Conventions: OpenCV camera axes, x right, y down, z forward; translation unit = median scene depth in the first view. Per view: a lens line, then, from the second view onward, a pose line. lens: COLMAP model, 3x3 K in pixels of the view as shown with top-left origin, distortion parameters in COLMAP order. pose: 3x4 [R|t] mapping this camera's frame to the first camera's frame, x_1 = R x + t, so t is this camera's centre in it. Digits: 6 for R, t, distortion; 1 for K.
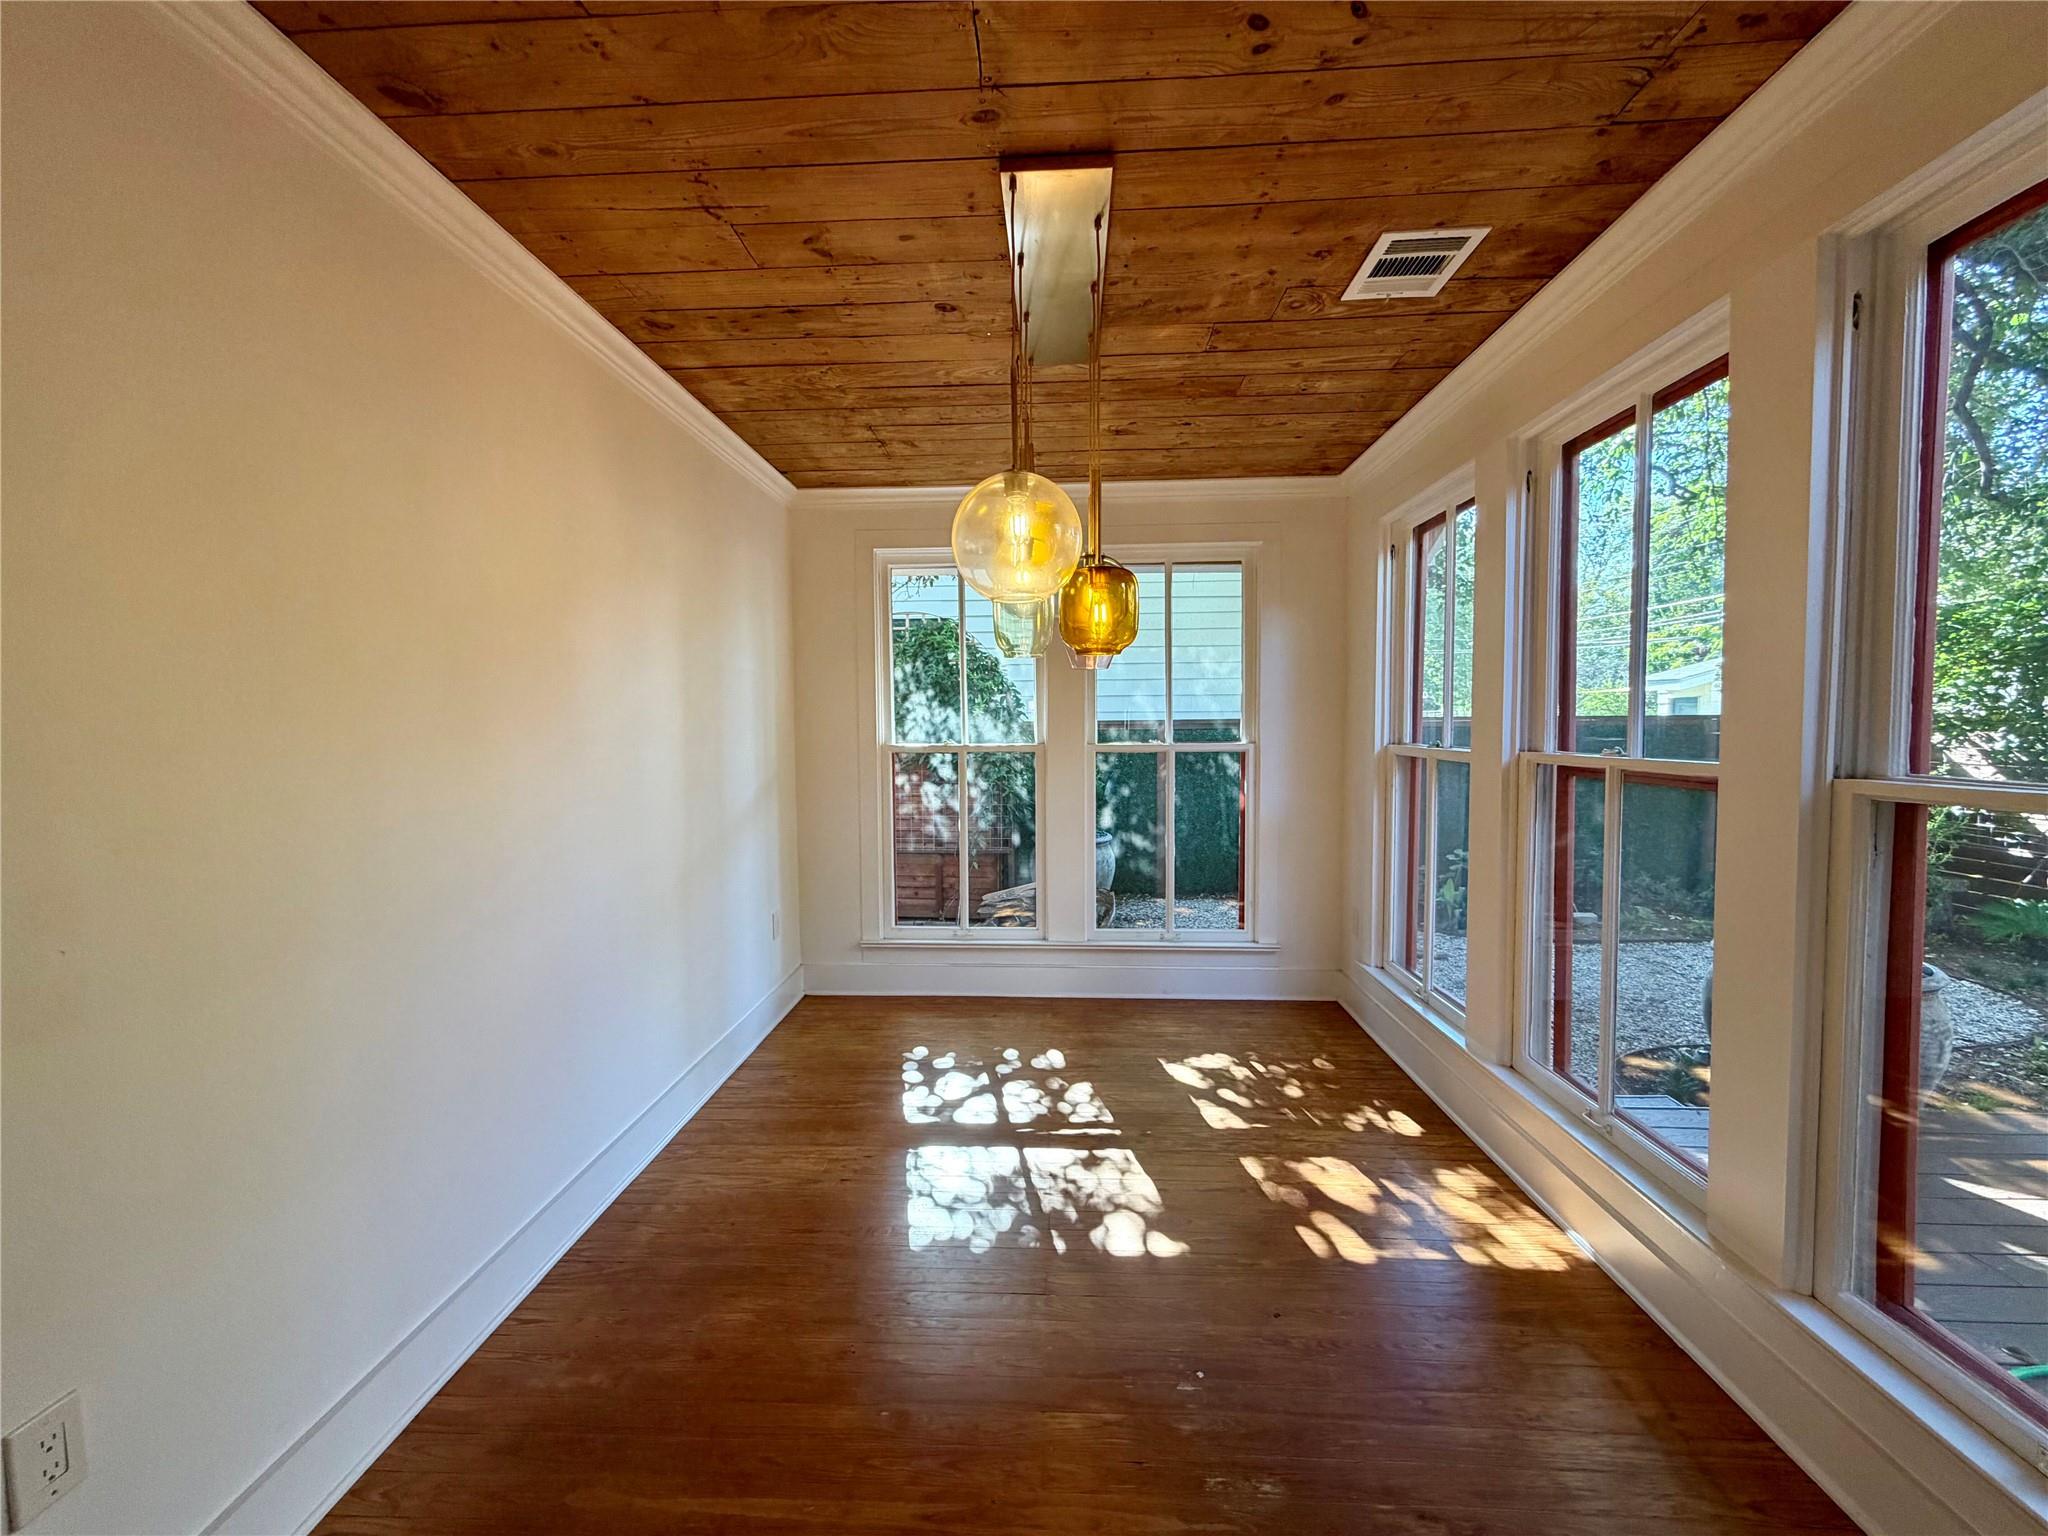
lens RADIAL K [[818.0, 0, 1017.1], [0, 818.0, 760.1], [0, 0, 1]] dist [0.001330, 0.000108]
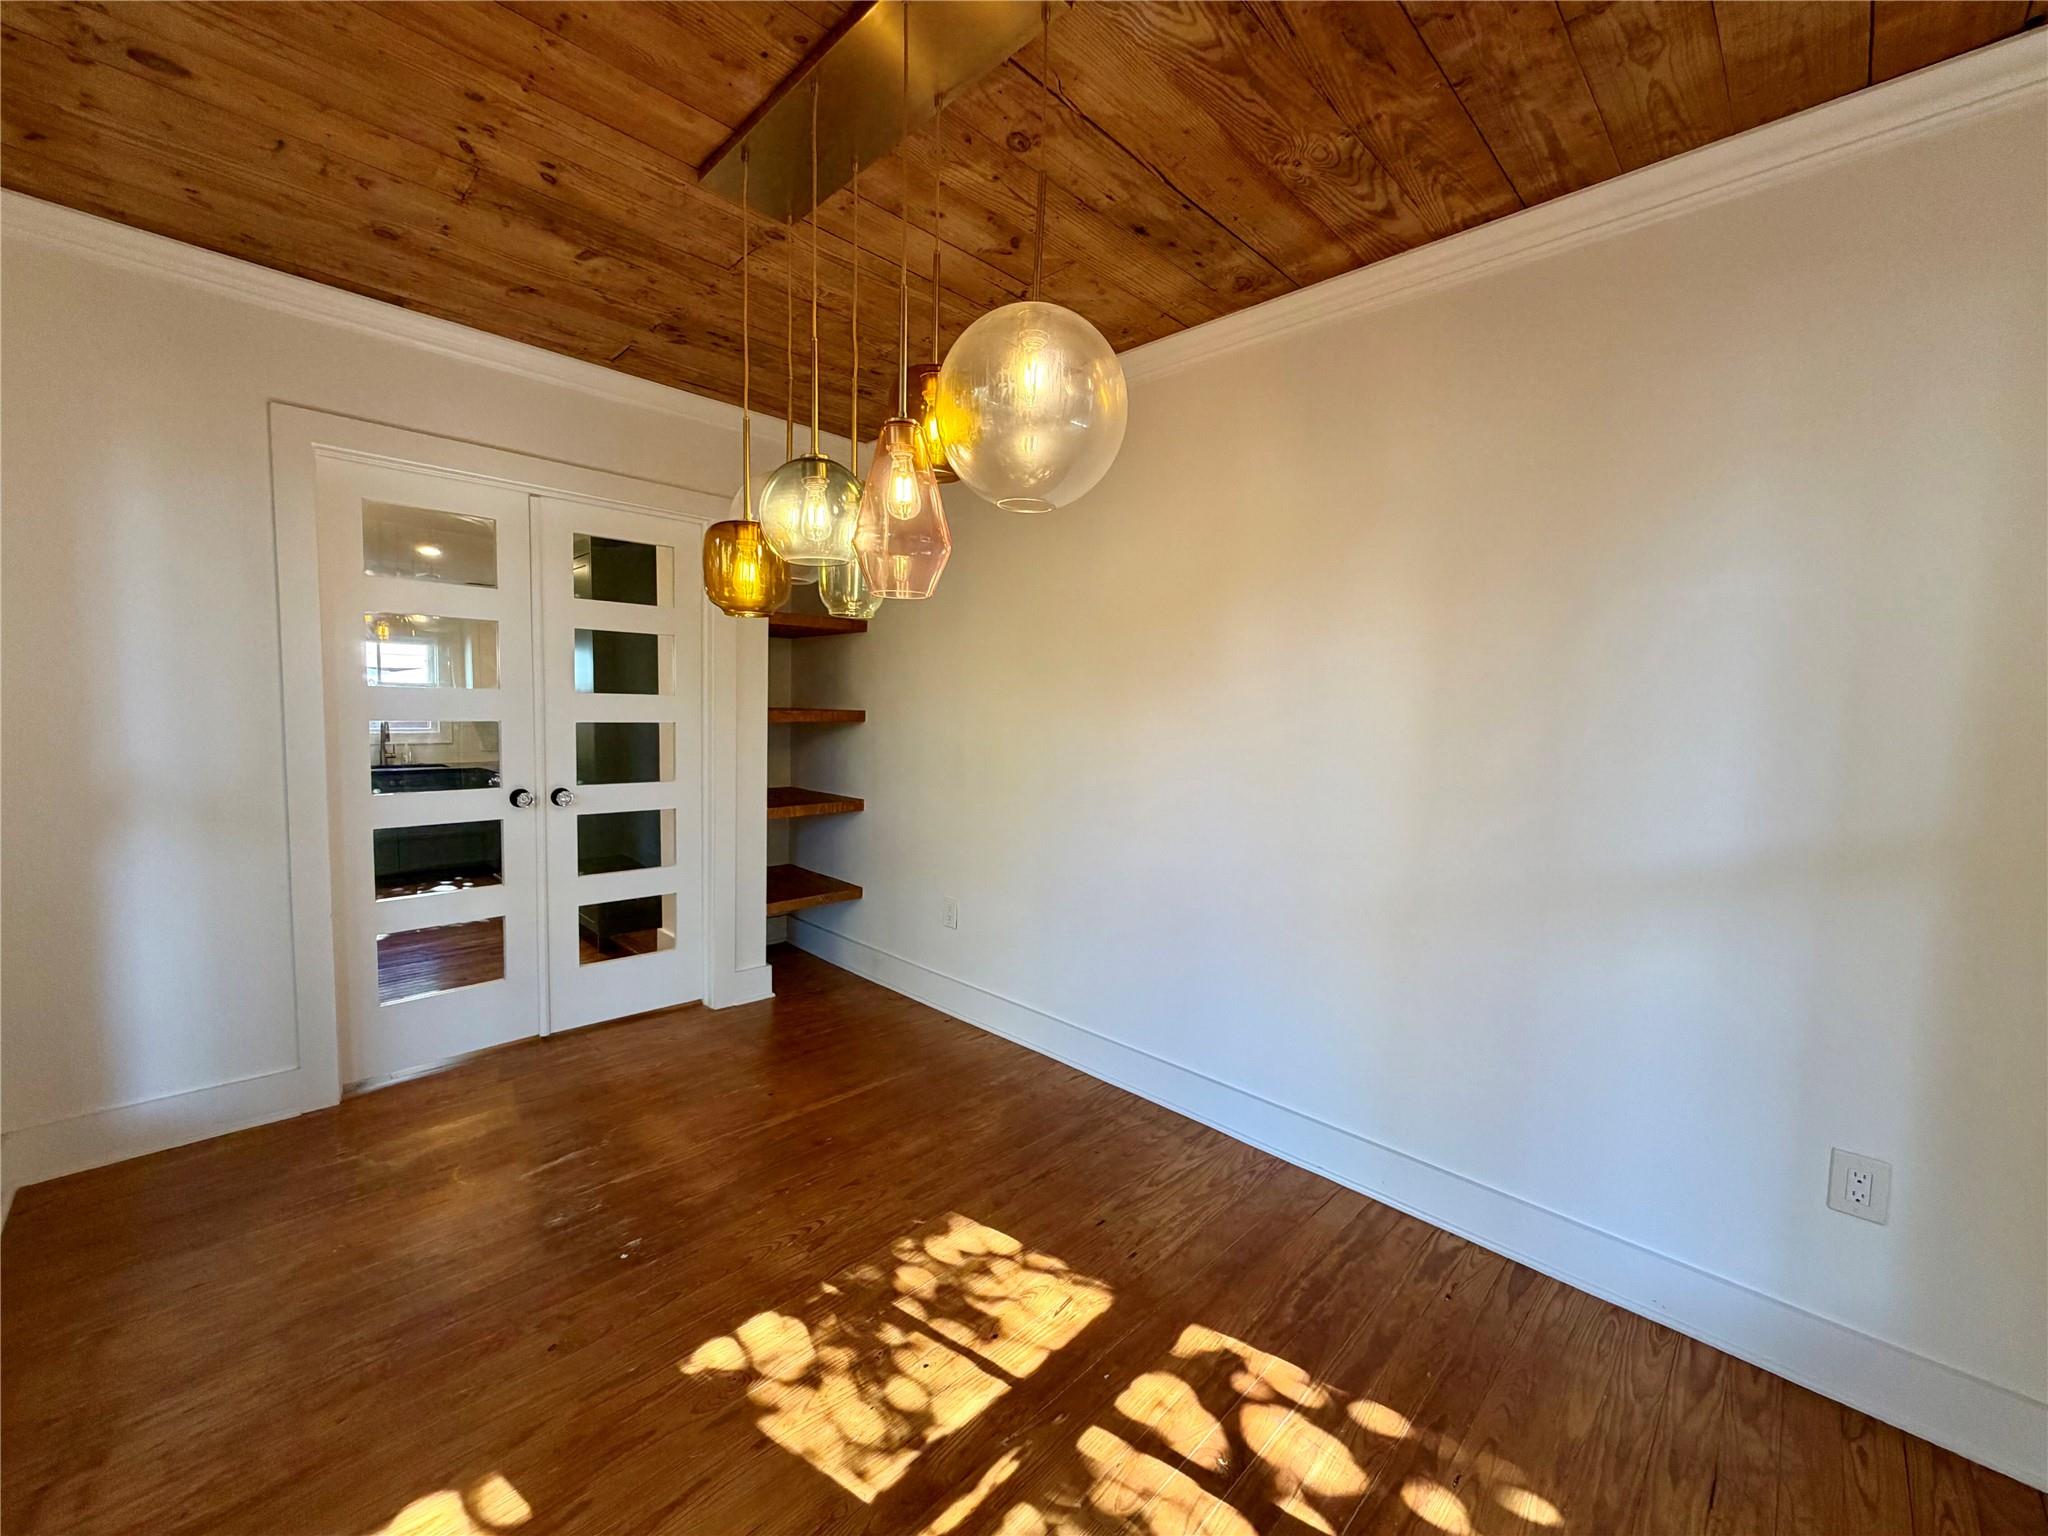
lens RADIAL K [[818.0, 0, 1015.1], [0, 818.0, 773.8], [0, 0, 1]] dist [0.001330, 0.000108]
pose [[-0.667701, 0.050414, -0.742720, 0.449915], [-0.058240, 0.991109, 0.119632, -0.052746], [0.742148, 0.123134, -0.658828, 1.379021]]
